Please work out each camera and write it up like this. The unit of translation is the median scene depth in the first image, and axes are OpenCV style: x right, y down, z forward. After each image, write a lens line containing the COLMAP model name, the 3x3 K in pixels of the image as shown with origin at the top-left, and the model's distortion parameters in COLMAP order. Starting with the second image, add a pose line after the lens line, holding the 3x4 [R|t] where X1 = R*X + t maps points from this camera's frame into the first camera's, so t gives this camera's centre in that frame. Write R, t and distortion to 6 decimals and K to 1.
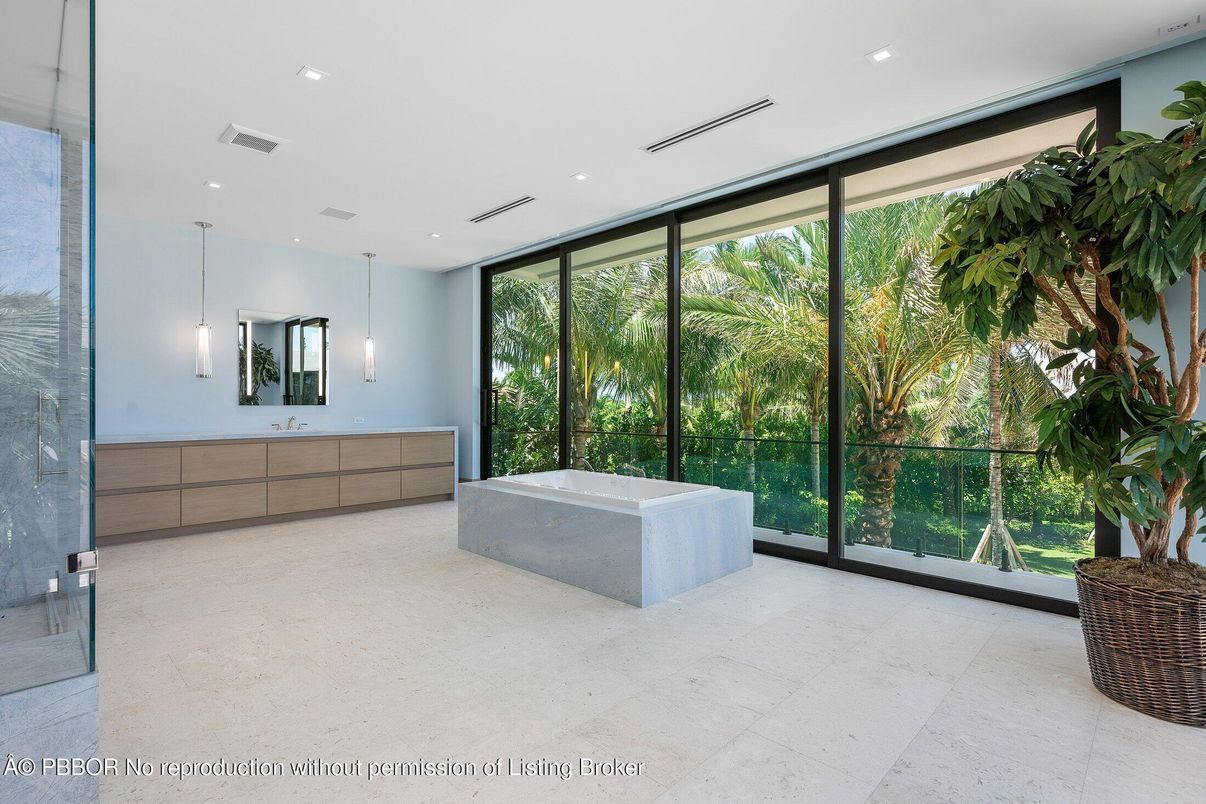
lens RADIAL K [[553.8, 0, 608.8], [0, 553.8, 405.6], [0, 0, 1]] dist [0.002378, 0.000169]
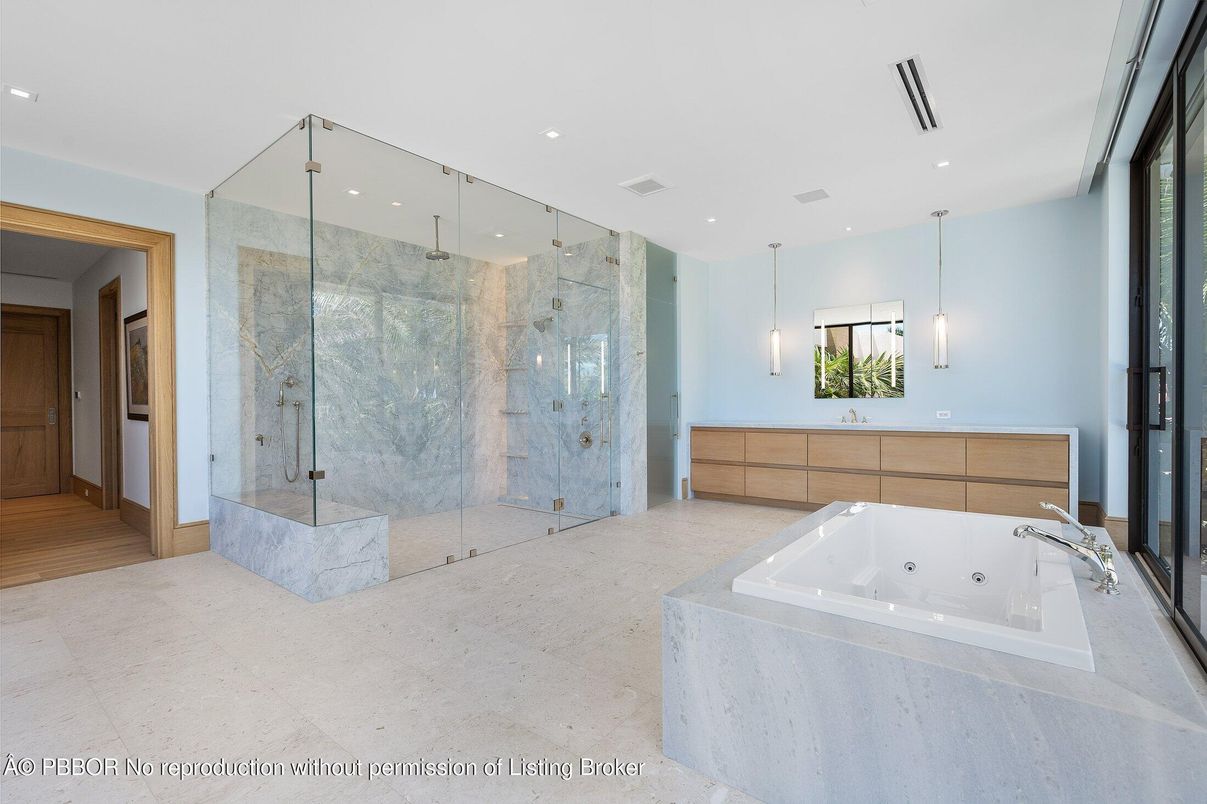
lens RADIAL K [[530.3, 0, 610.9], [0, 530.3, 402.9], [0, 0, 1]] dist [-0.001005, -0.000021]
pose [[0.128676, 0.002594, -0.991683, 0.328831], [0.011073, 0.999930, 0.004053, -0.000168], [0.991625, -0.011502, 0.128639, 0.484458]]
